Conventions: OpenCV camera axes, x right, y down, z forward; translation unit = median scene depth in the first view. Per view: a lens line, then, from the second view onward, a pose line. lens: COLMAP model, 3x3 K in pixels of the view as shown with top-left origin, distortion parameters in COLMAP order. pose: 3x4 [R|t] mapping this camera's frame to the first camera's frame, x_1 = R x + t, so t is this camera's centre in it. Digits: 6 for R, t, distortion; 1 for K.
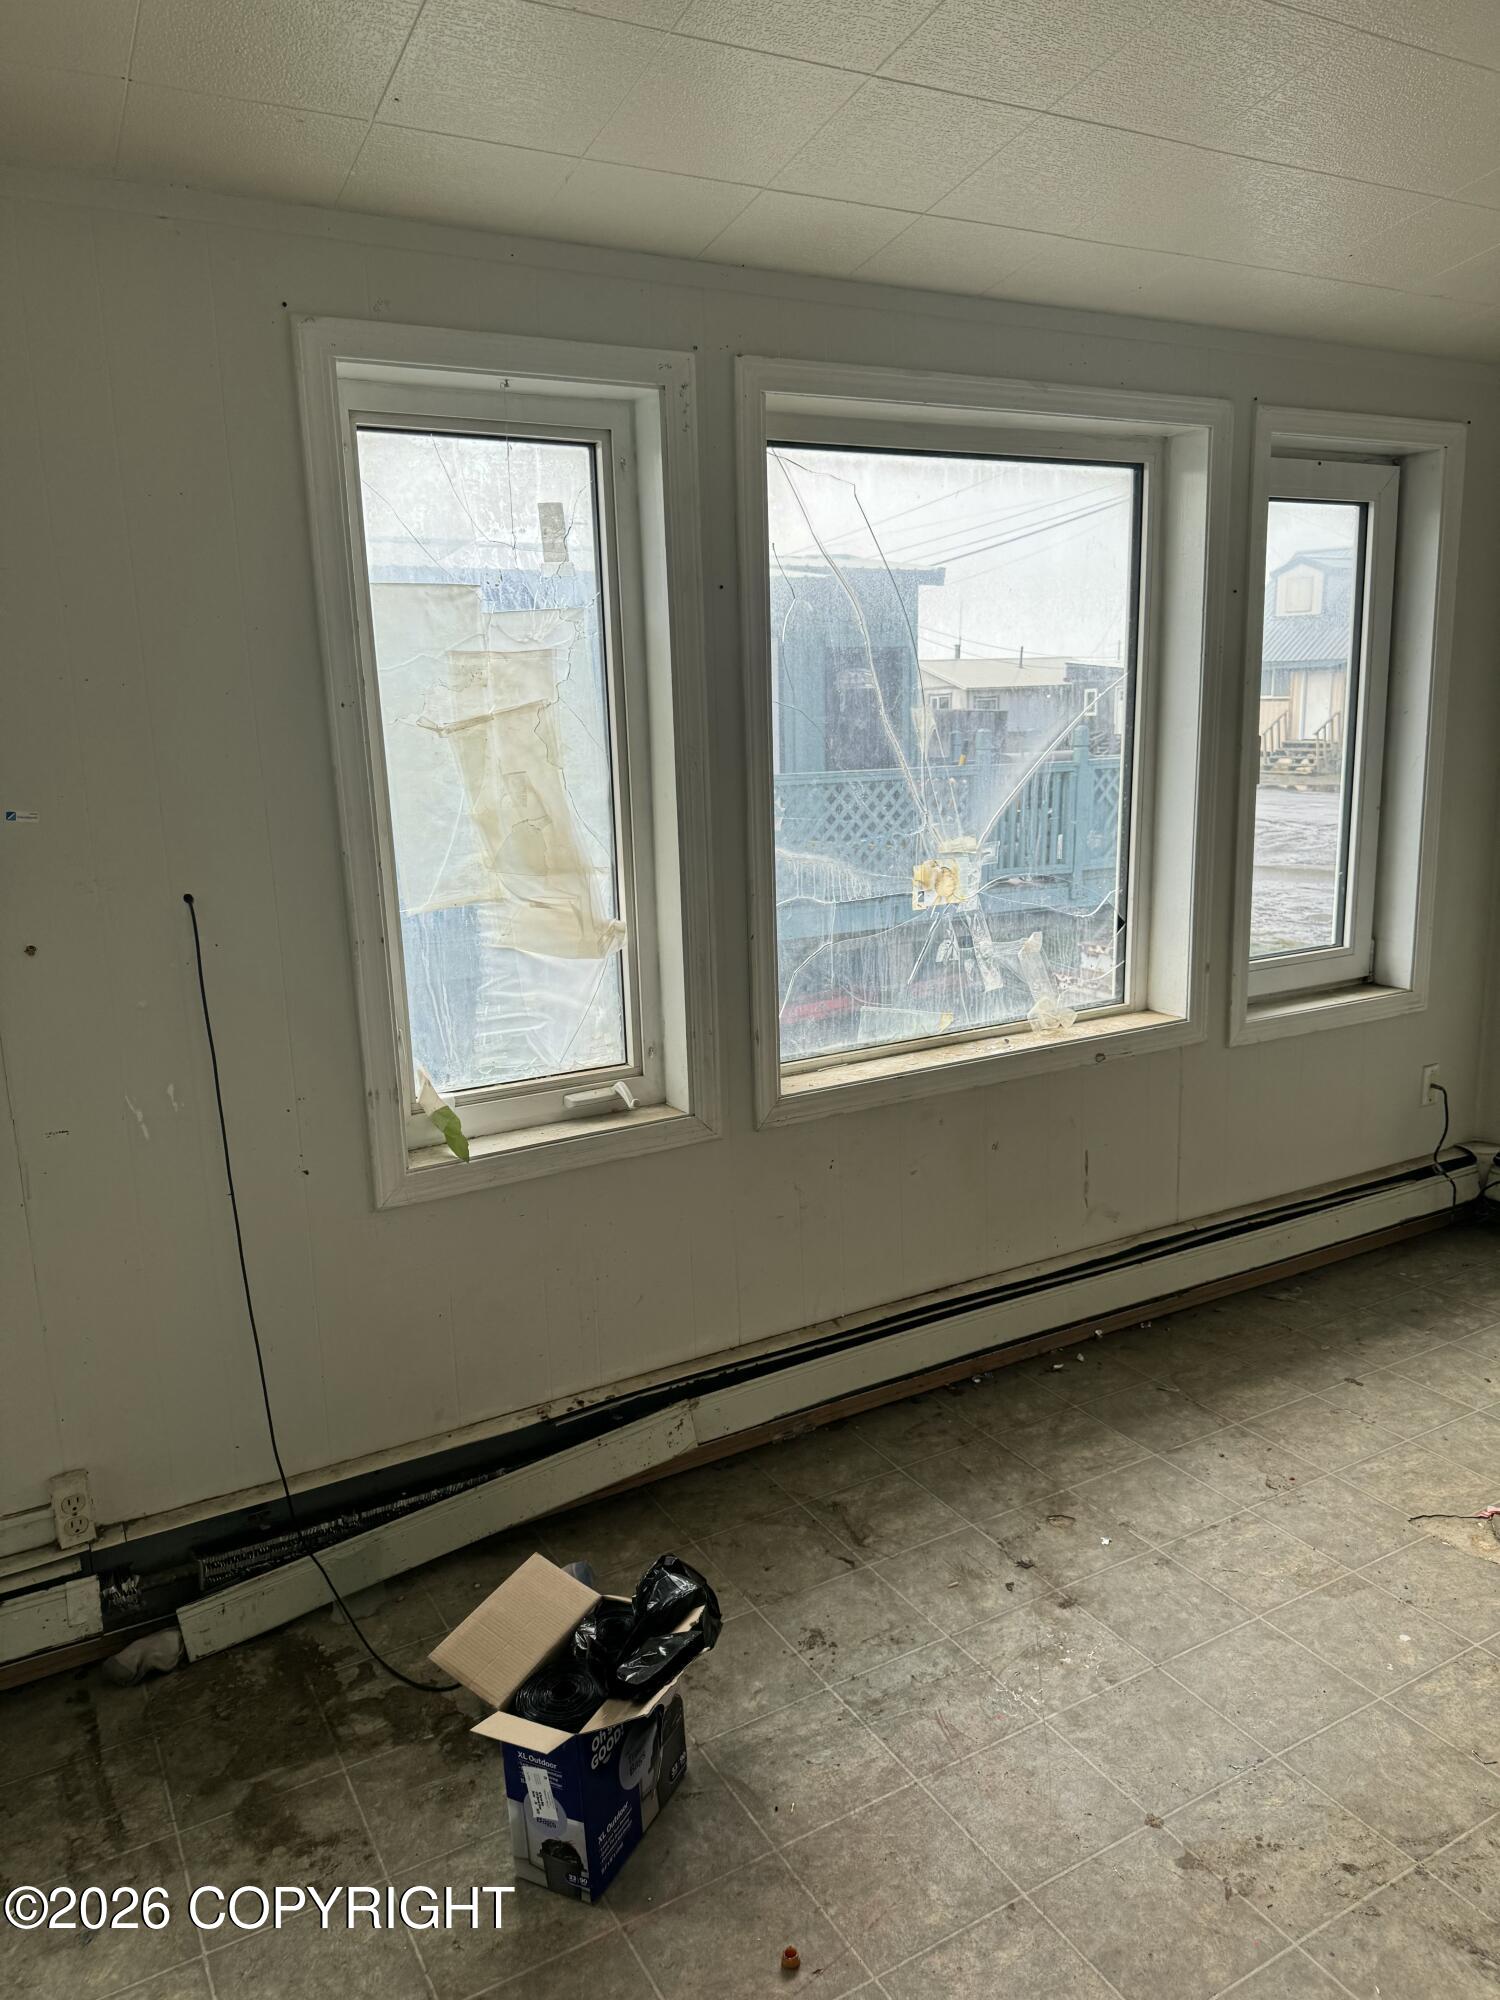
lens RADIAL K [[1397.4, 0, 750.0], [0, 1397.4, 1000.0], [0, 0, 1]] dist [-0.063945, 0.006513]
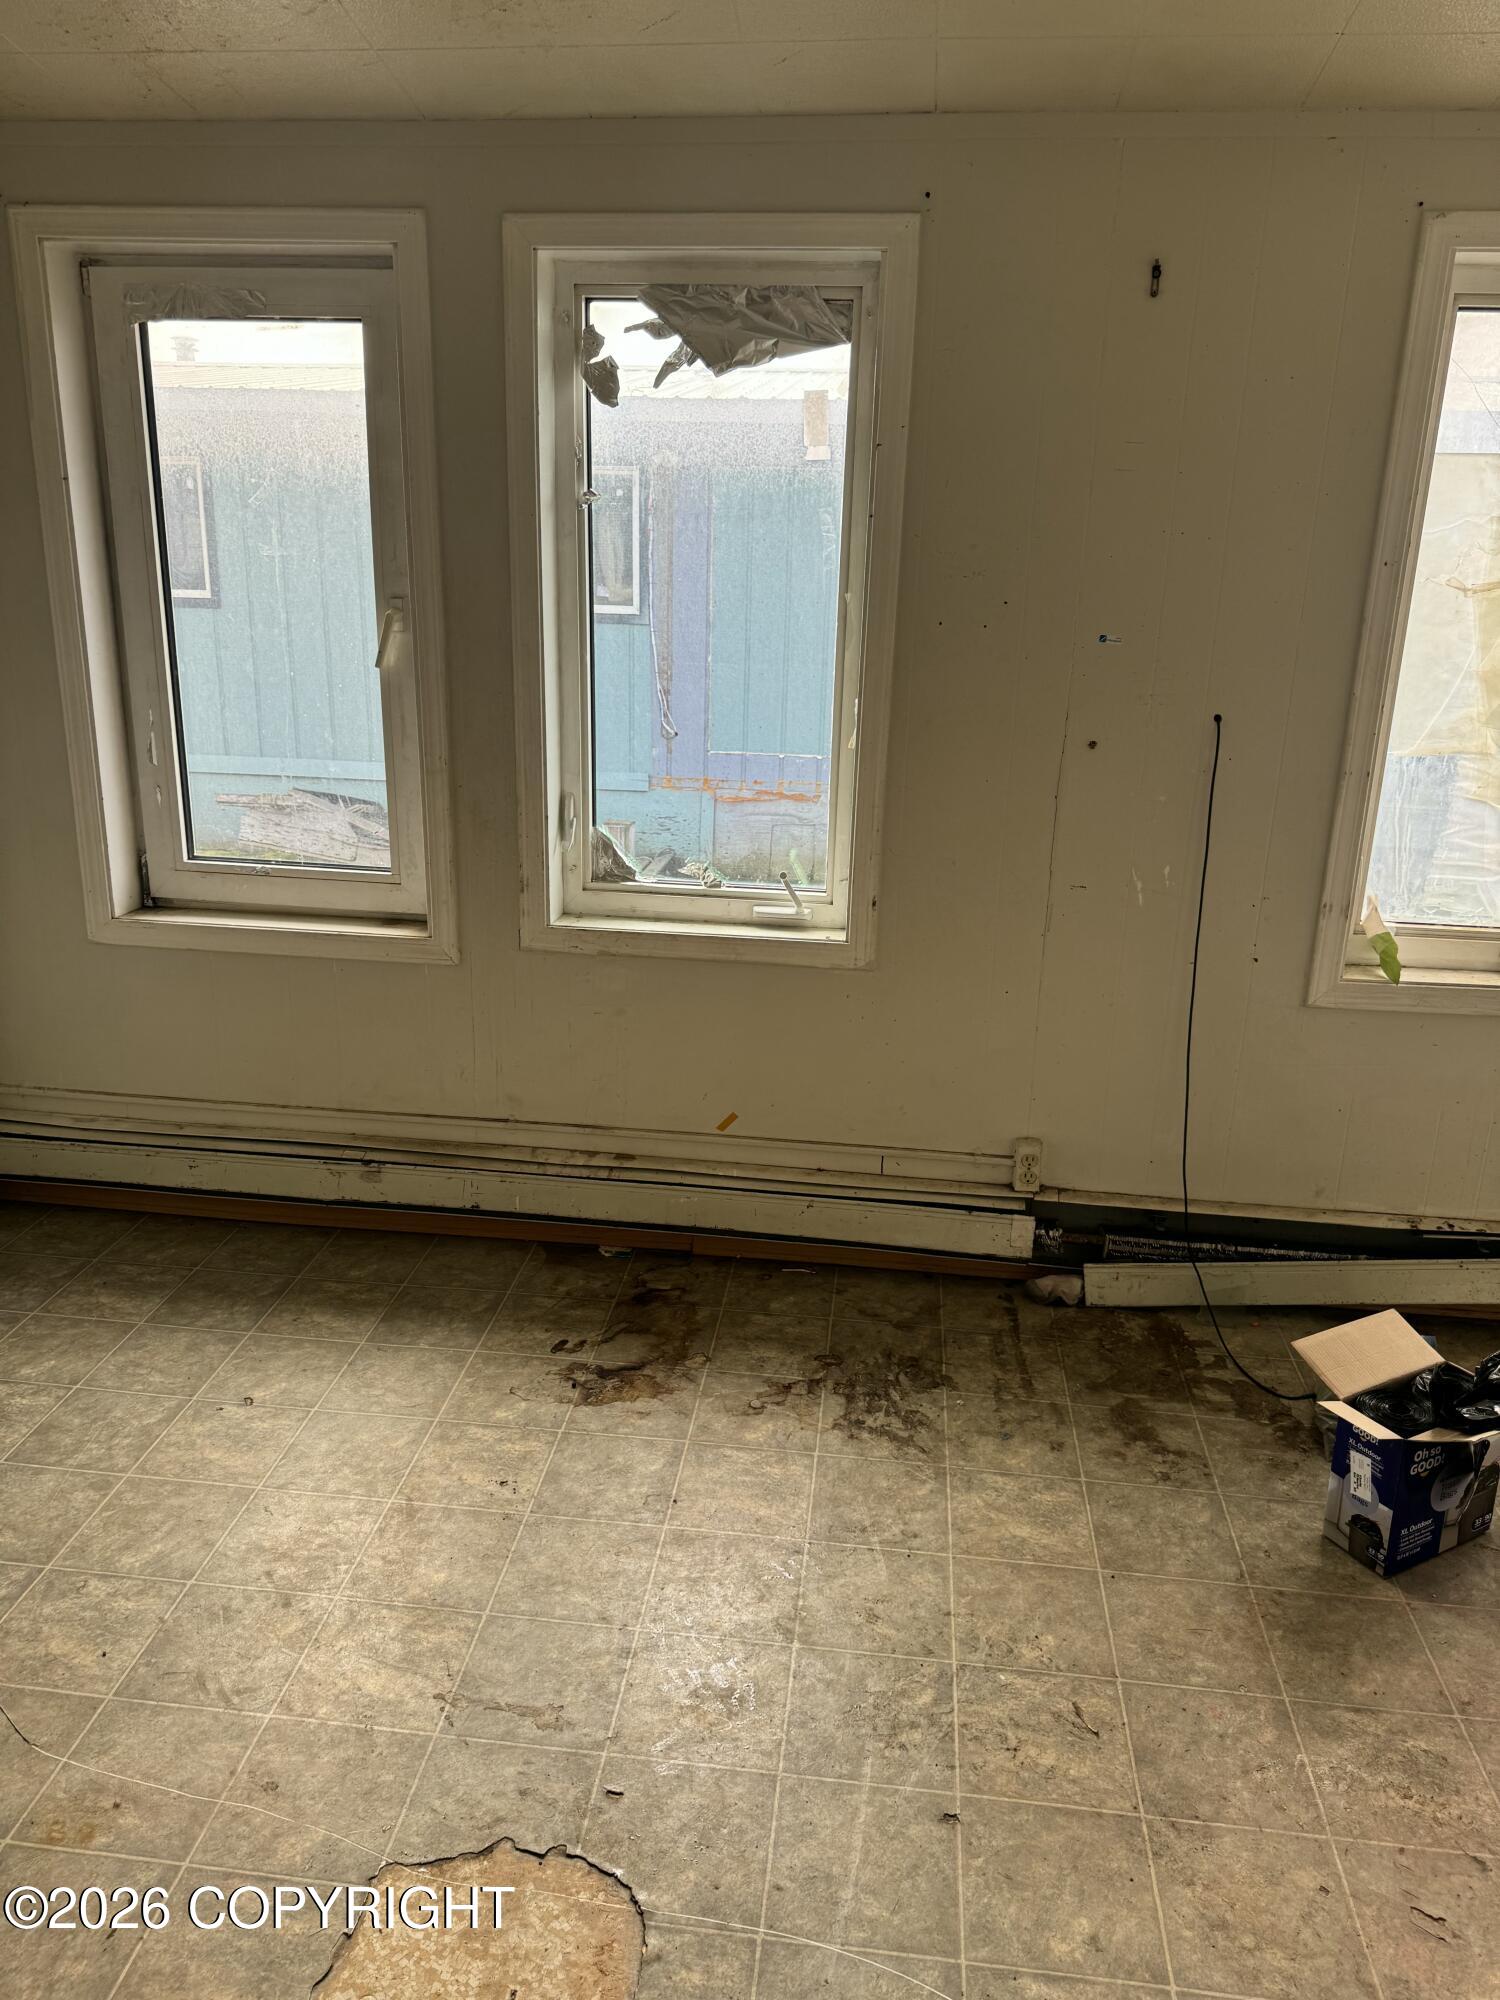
lens RADIAL K [[1476.0, 0, 750.9], [0, 1476.0, 979.6], [0, 0, 1]] dist [-0.000652, 0.001750]
pose [[0.814344, 0.222487, -0.536043, 0.009379], [-0.174110, 0.974715, 0.140056, 0.044530], [0.553650, -0.020723, 0.832491, -0.318251]]
